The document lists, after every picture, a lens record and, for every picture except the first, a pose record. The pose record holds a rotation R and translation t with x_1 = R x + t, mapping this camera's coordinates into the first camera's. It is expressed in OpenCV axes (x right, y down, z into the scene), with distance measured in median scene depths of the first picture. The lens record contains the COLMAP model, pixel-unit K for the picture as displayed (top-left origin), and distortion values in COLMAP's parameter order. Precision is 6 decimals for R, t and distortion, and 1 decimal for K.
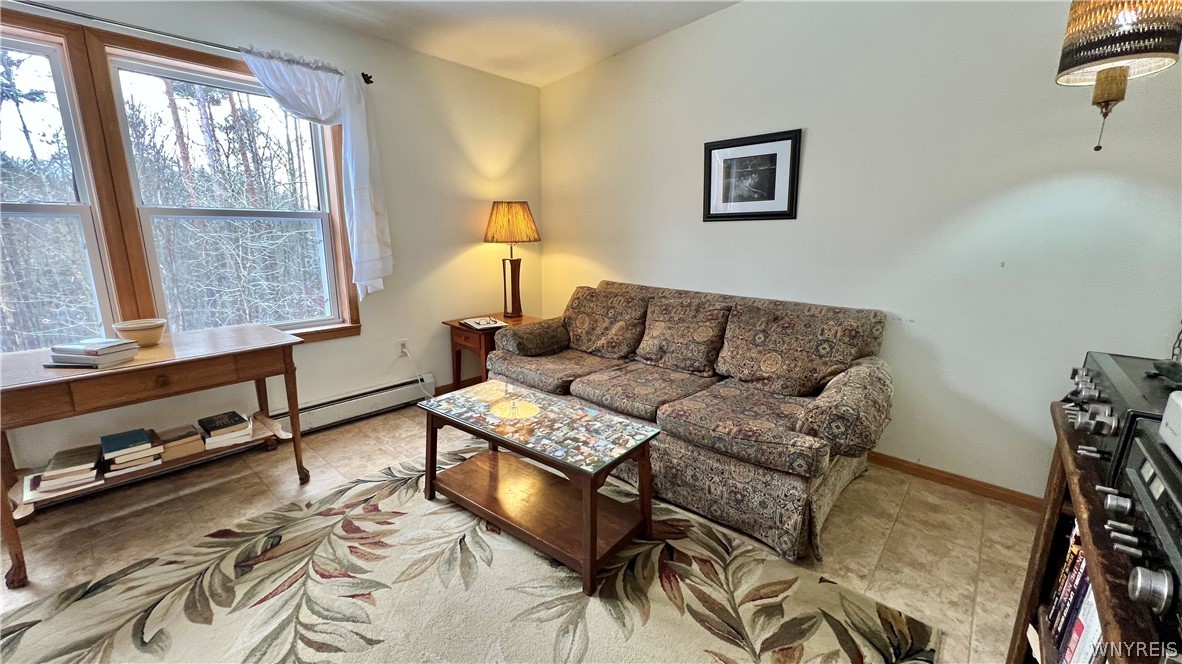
lens RADIAL K [[471.4, 0, 588.9], [0, 471.4, 330.0], [0, 0, 1]] dist [-0.001063, -0.000710]
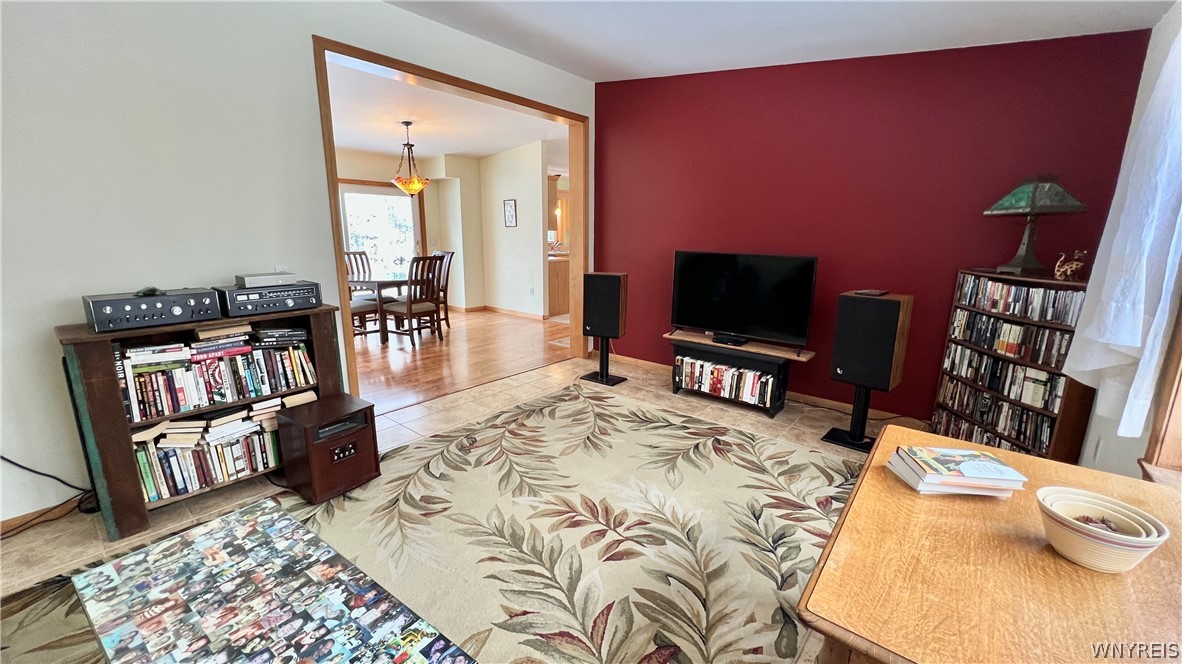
lens RADIAL K [[471.4, 0, 588.2], [0, 471.4, 329.6], [0, 0, 1]] dist [-0.001063, -0.000710]
pose [[-0.999277, -0.017002, -0.033997, -0.497778], [-0.029550, 0.910040, 0.413465, -0.360783], [0.023909, 0.414171, -0.909885, 1.416891]]
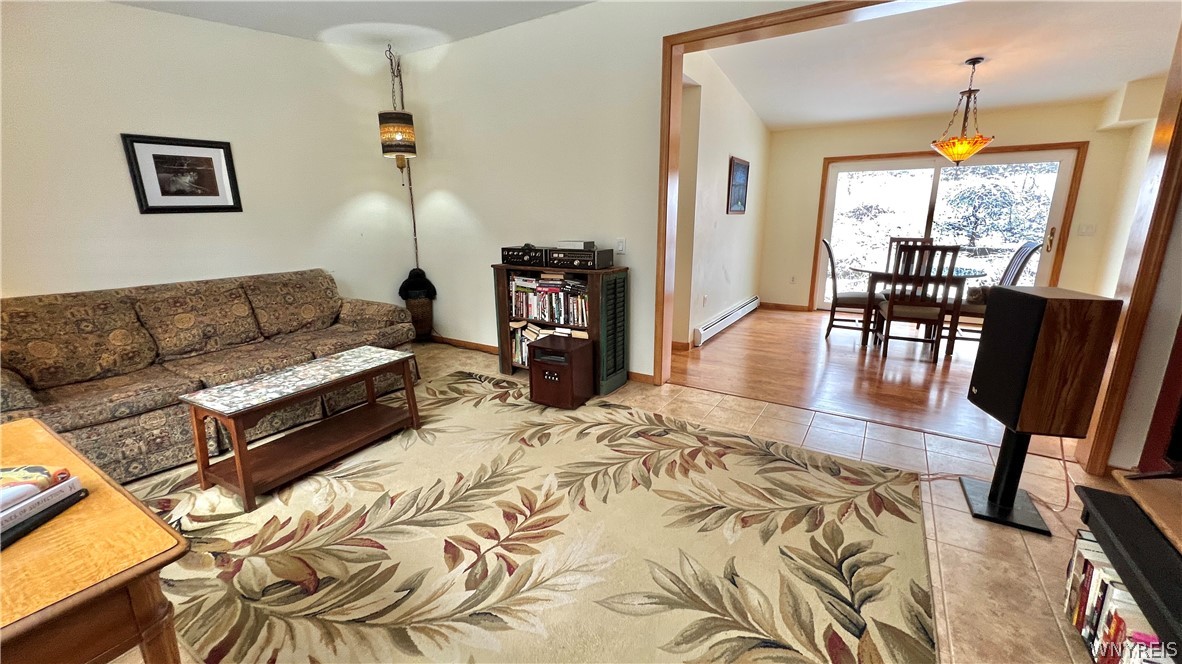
lens RADIAL K [[471.4, 0, 590.6], [0, 471.4, 330.2], [0, 0, 1]] dist [-0.001063, -0.000710]
pose [[-0.159532, -0.243442, 0.956706, -1.461261], [0.215294, 0.937210, 0.274381, -0.110538], [-0.963430, 0.249745, -0.097104, 0.396635]]
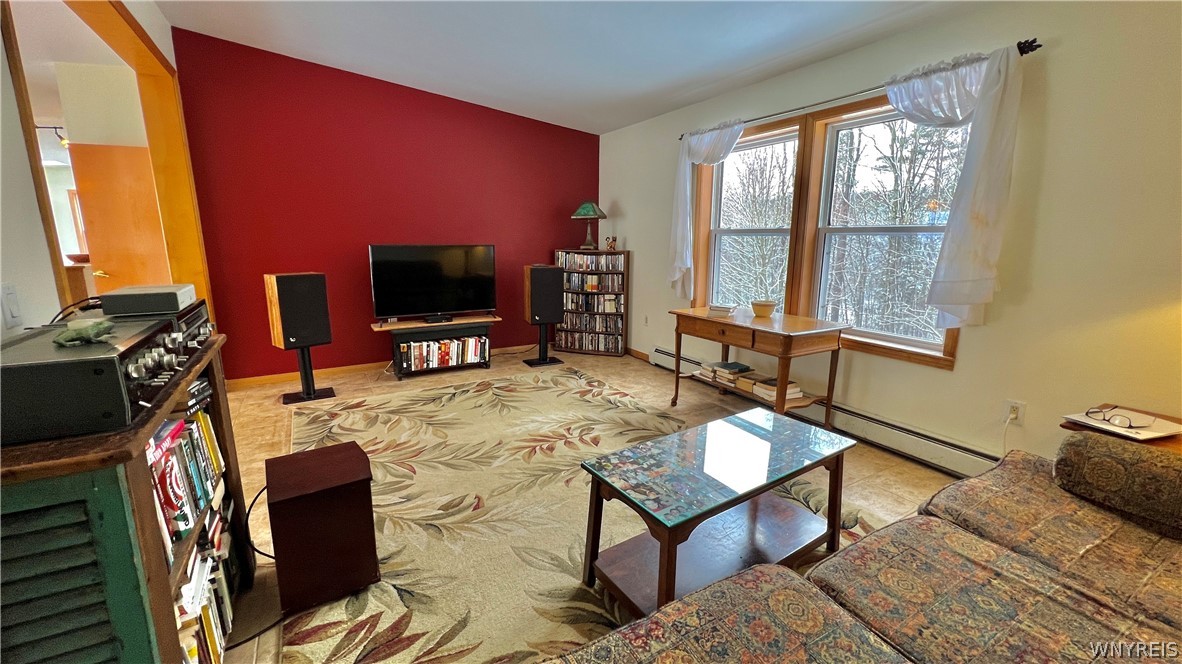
lens RADIAL K [[471.4, 0, 589.5], [0, 471.4, 328.7], [0, 0, 1]] dist [-0.001063, -0.000710]
pose [[-0.314957, 0.164195, -0.934795, 0.762532], [-0.214256, 0.947197, 0.238562, -0.193254], [0.924606, 0.275422, -0.263147, 0.971032]]
